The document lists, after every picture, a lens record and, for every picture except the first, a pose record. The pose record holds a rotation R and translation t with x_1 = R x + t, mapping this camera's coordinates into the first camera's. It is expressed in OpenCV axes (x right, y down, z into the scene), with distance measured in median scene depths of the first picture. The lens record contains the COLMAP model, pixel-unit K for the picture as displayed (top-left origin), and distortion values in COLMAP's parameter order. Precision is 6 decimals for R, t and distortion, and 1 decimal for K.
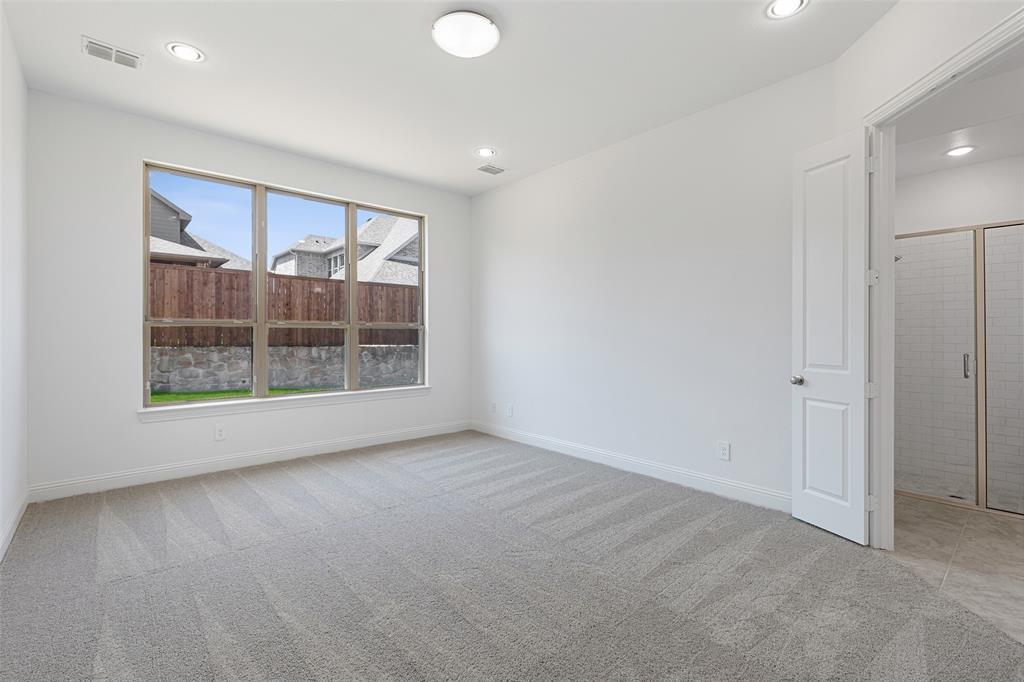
lens RADIAL K [[457.6, 0, 509.8], [0, 457.6, 334.0], [0, 0, 1]] dist [0.002939, -0.000877]
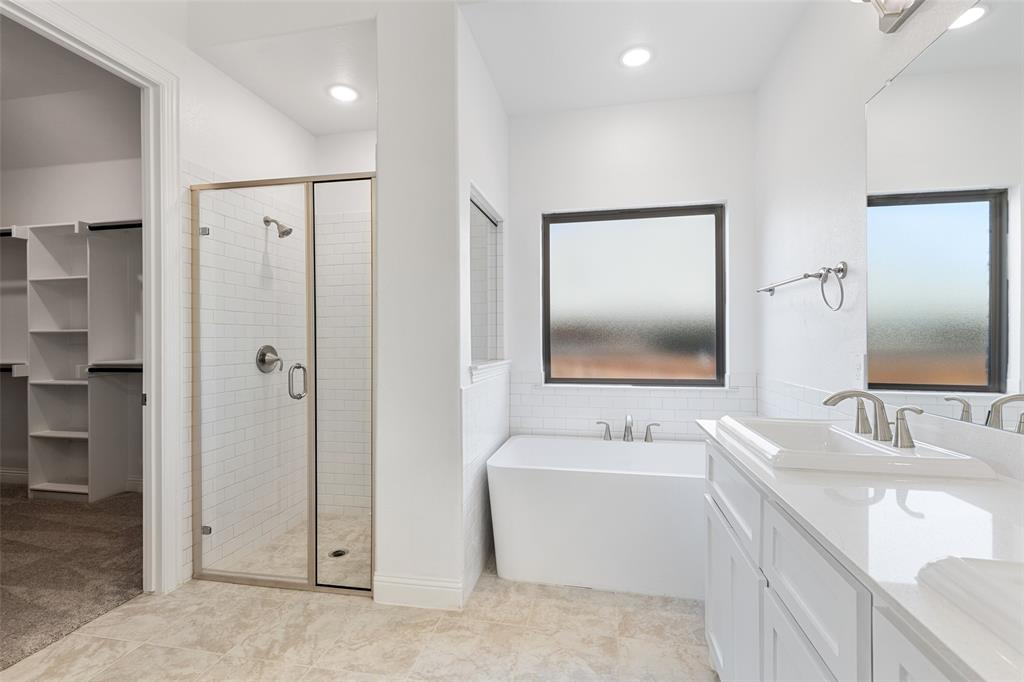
lens RADIAL K [[457.6, 0, 517.1], [0, 457.6, 340.3], [0, 0, 1]] dist [0.002939, -0.000877]
pose [[0.789525, -0.011614, 0.613609, 0.883836], [0.002499, 0.999873, 0.015710, -0.003129], [-0.613714, -0.010870, 0.789454, 0.275898]]
